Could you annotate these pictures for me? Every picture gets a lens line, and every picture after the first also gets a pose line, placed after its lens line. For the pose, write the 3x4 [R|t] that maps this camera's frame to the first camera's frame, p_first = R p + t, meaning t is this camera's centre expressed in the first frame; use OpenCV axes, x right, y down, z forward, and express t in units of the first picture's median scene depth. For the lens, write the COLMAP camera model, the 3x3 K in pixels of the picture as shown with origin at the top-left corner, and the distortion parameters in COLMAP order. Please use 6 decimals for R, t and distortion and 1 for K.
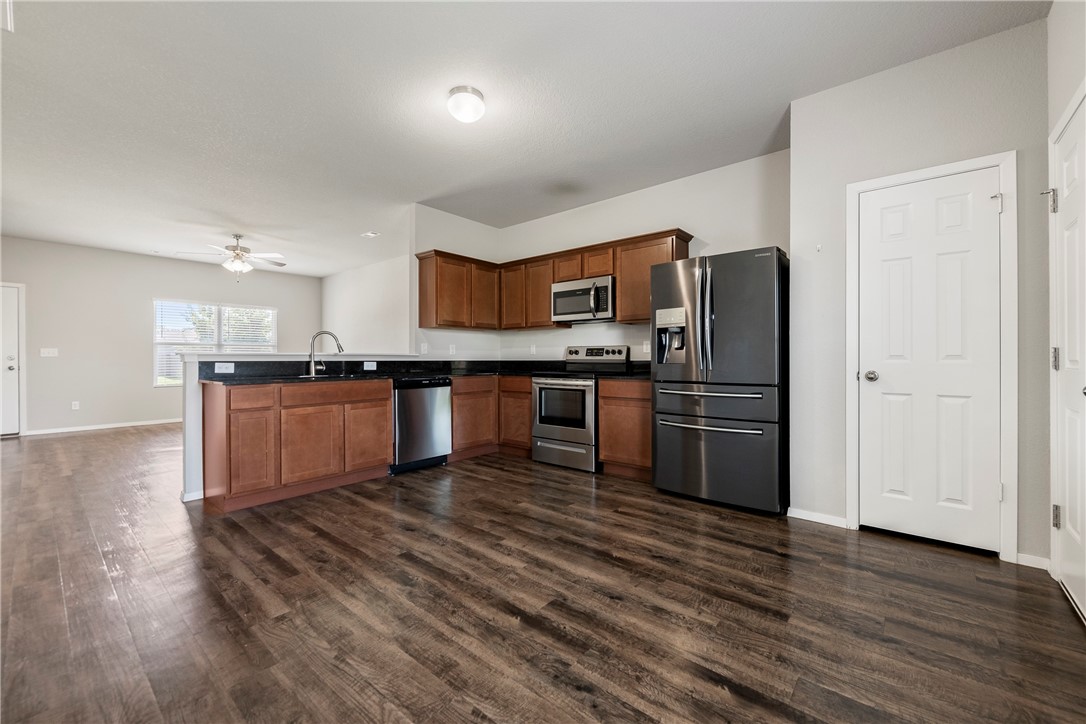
lens RADIAL K [[434.0, 0, 547.2], [0, 434.0, 354.6], [0, 0, 1]] dist [0.001912, 0.000015]
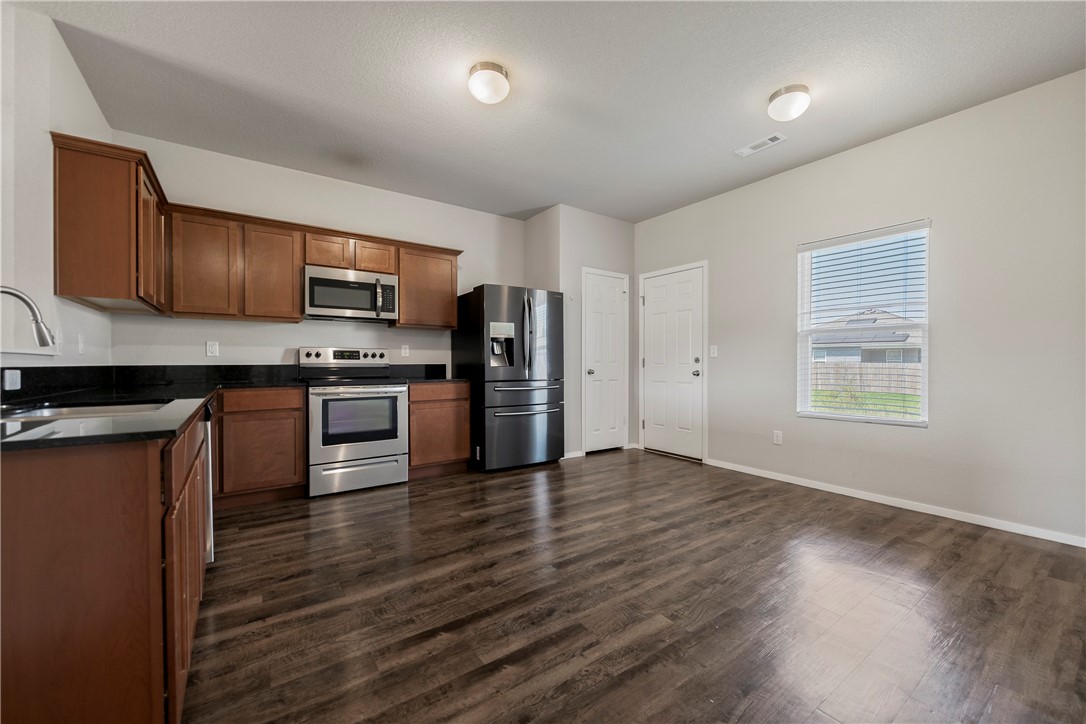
lens RADIAL K [[436.1, 0, 549.6], [0, 436.1, 365.7], [0, 0, 1]] dist [0.000205, -0.000113]
pose [[0.246686, -0.006041, 0.969077, -1.094744], [-0.009235, 0.999921, 0.008584, 0.007756], [-0.969051, -0.011067, 0.246611, 0.678563]]
